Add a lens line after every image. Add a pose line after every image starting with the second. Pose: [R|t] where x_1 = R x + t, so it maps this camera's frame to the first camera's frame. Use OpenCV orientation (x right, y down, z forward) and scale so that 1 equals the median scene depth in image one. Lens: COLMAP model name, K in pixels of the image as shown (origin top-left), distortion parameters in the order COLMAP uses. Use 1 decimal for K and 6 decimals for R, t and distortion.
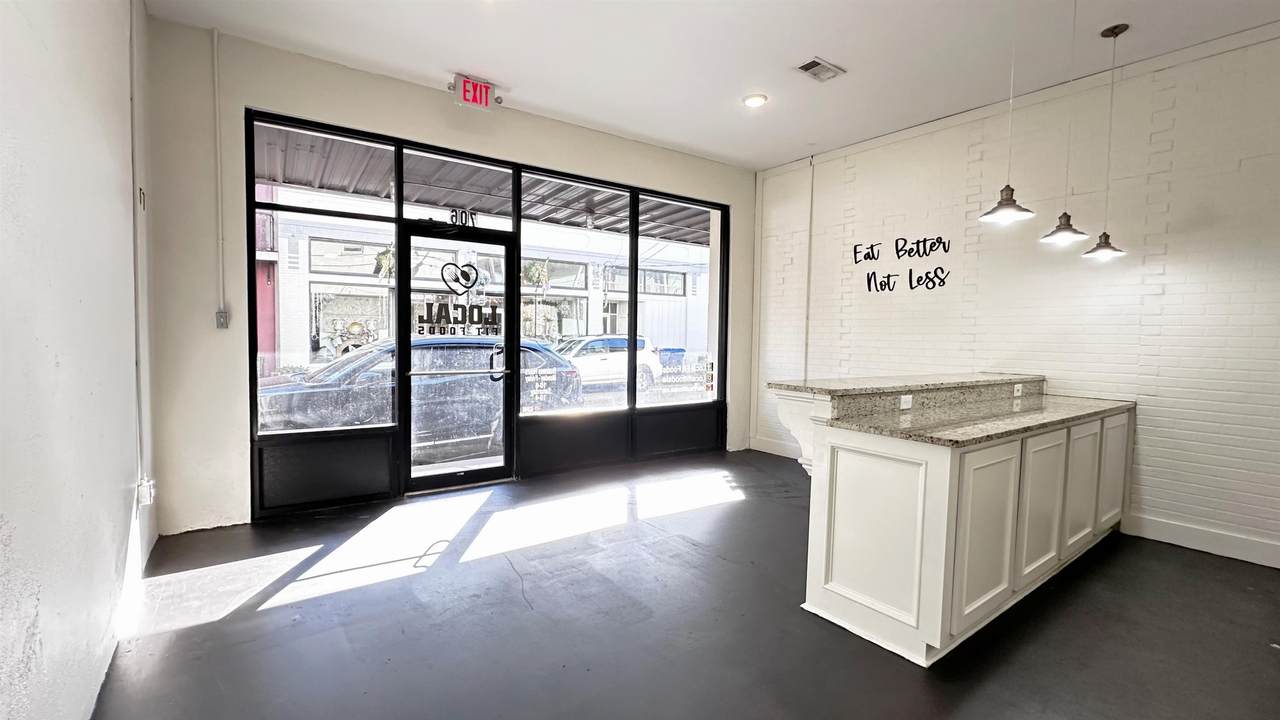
lens RADIAL K [[523.5, 0, 640.0], [0, 523.5, 360.0], [0, 0, 1]] dist [0.000246, 0.000008]
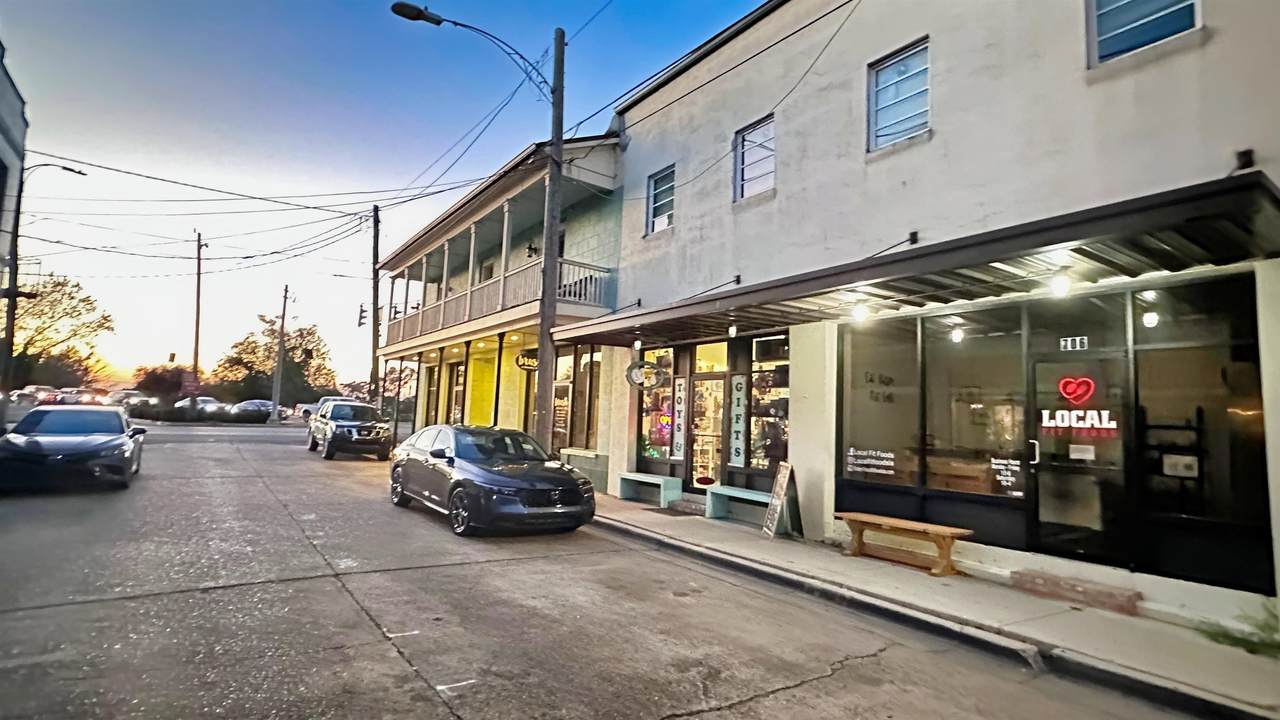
lens RADIAL K [[615.2, 0, 637.5], [0, 615.2, 361.5], [0, 0, 1]] dist [-0.000618, 0.000882]
pose [[-0.002353, 0.084095, 0.996455, -1.644782], [0.005577, 0.996443, -0.084081, -0.099998], [-0.999982, 0.005359, -0.002814, 1.856158]]
